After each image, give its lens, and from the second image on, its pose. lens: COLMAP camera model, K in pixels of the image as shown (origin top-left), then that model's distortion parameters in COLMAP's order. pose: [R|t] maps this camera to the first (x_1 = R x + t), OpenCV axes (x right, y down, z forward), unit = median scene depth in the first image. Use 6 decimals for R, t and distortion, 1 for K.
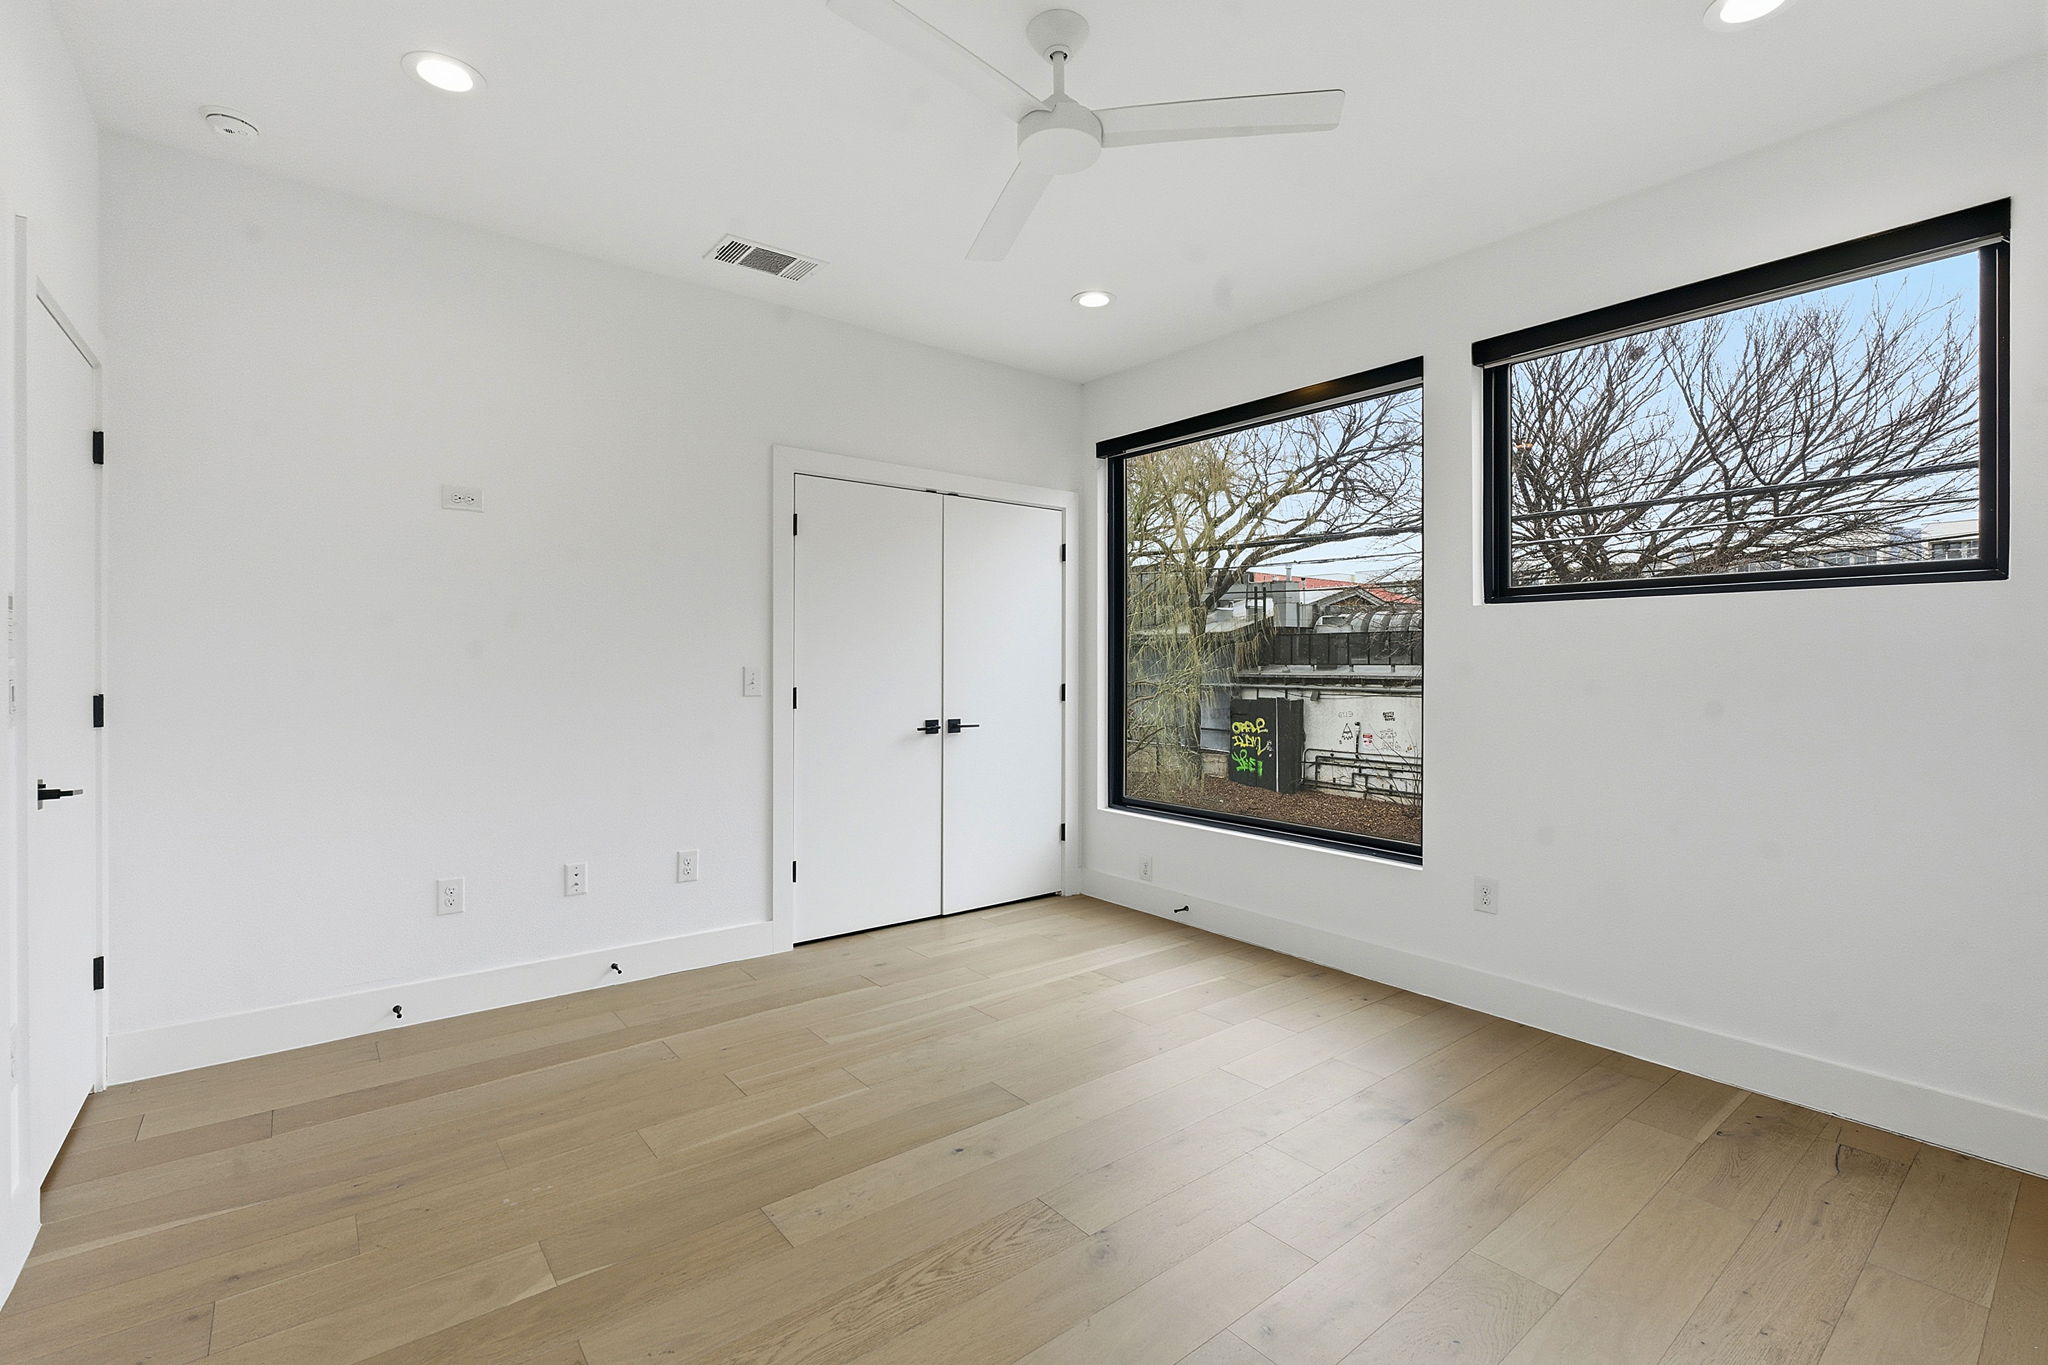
lens RADIAL K [[897.7, 0, 1024.0], [0, 897.7, 682.5], [0, 0, 1]] dist [-0.004060, -0.000153]
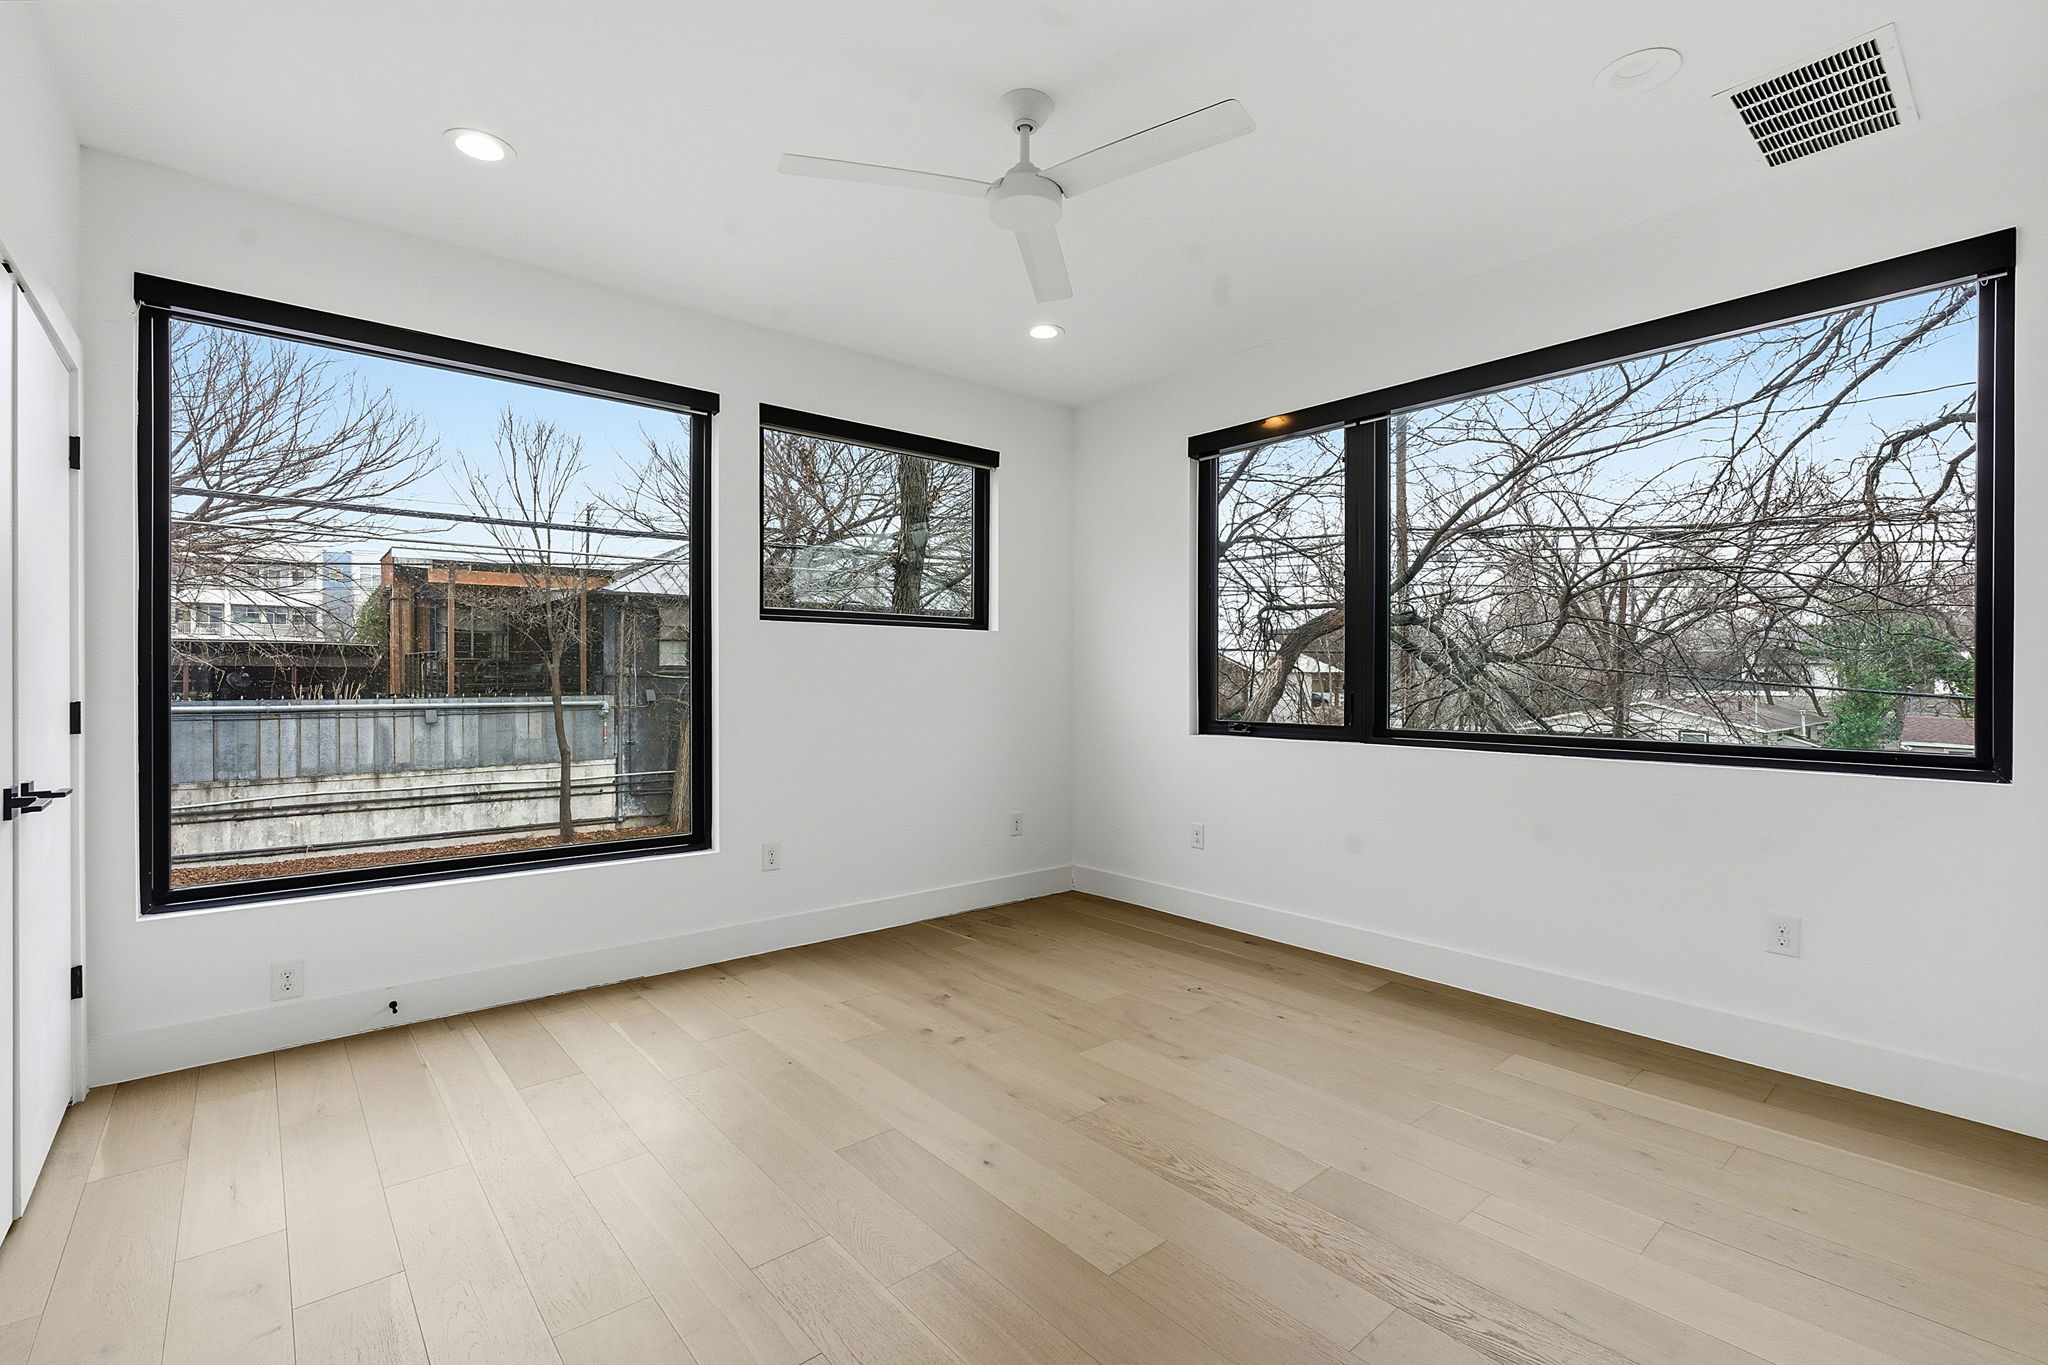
lens RADIAL K [[917.6, 0, 1020.4], [0, 917.6, 676.8], [0, 0, 1]] dist [-0.002844, 0.000288]
pose [[-0.024559, -0.003067, 0.999694, -0.942426], [0.015158, 0.999879, 0.003440, -0.006382], [-0.999583, 0.015237, -0.024510, 0.868340]]
